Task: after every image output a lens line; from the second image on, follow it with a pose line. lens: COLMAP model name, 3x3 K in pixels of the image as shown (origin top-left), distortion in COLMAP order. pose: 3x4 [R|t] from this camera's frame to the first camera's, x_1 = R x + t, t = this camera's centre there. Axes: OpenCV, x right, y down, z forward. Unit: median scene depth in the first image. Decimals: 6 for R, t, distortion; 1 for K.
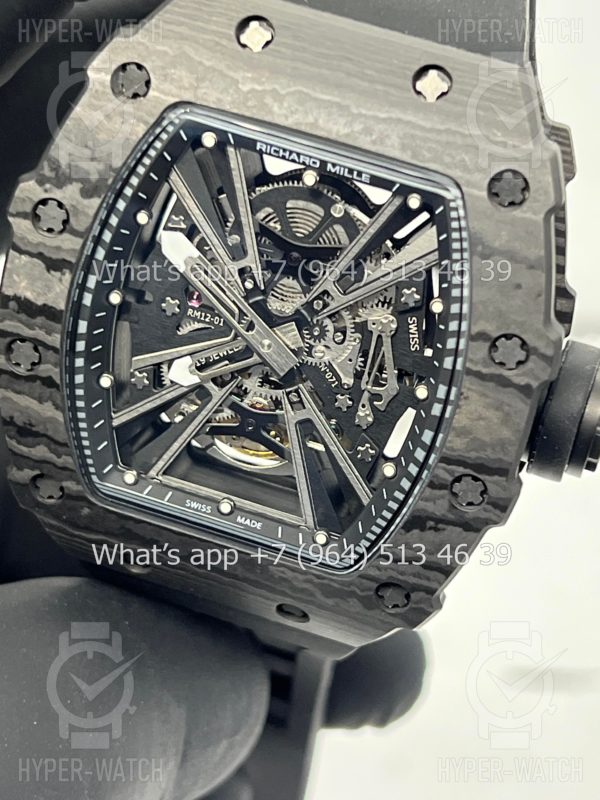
lens RADIAL K [[1893.1, 0, 300.0], [0, 1893.1, 400.0], [0, 0, 1]] dist [0.283417, -1.630119]
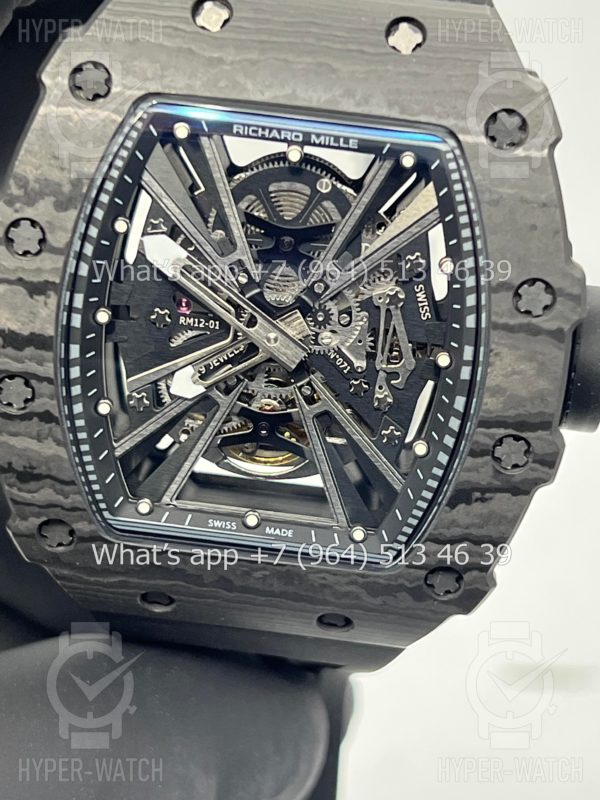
lens RADIAL K [[1893.1, 0, 300.0], [0, 1893.1, 400.0], [0, 0, 1]] dist [0.283417, -1.630119]
pose [[0.980149, -0.163334, 0.112385, -0.115971], [0.169559, 0.984340, -0.048204, 0.049195], [-0.102752, 0.066303, 0.992495, 0.065012]]
